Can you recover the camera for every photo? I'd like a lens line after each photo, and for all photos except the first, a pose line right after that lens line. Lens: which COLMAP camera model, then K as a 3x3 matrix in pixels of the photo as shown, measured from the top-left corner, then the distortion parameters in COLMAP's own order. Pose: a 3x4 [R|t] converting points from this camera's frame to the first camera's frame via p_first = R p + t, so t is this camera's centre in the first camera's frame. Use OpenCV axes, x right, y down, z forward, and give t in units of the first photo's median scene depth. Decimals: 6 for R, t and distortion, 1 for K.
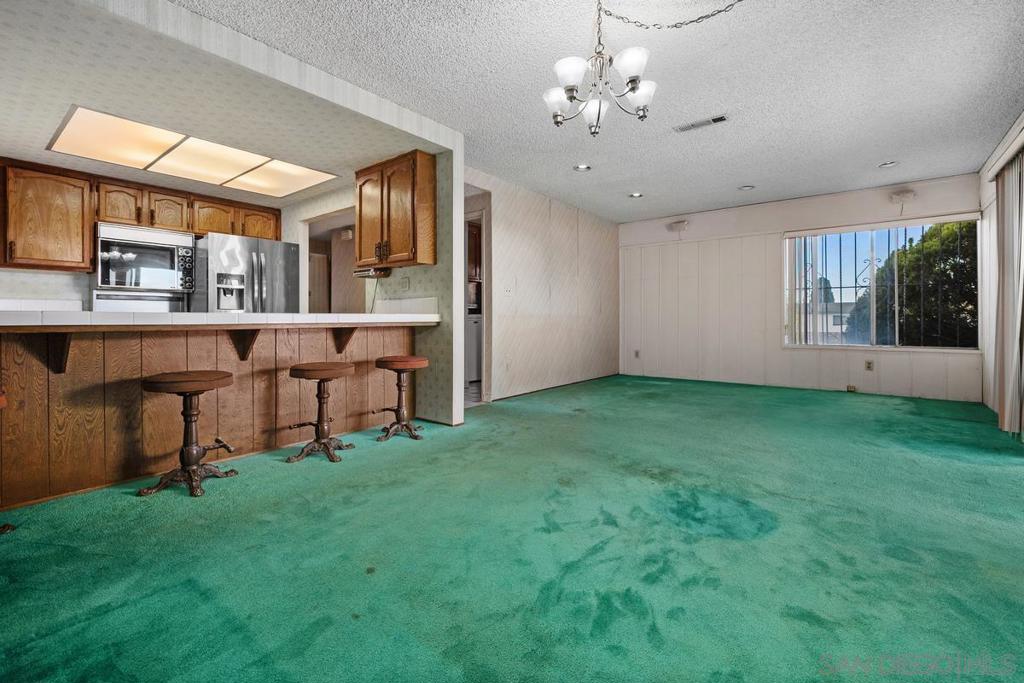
lens RADIAL K [[445.9, 0, 518.8], [0, 445.9, 322.0], [0, 0, 1]] dist [-0.000562, -0.000095]
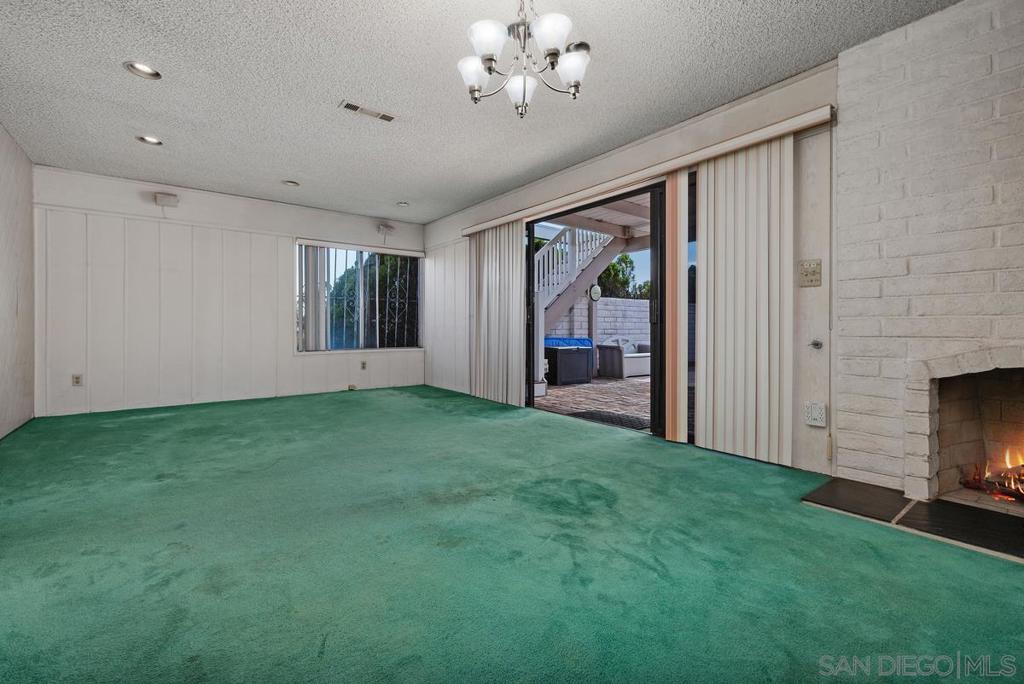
lens RADIAL K [[445.9, 0, 518.8], [0, 445.9, 322.5], [0, 0, 1]] dist [-0.000562, -0.000095]
pose [[0.240525, 0.011955, 0.970569, -0.394509], [0.003602, 0.999906, -0.013209, 0.001432], [-0.970636, 0.006673, 0.240459, 0.474344]]
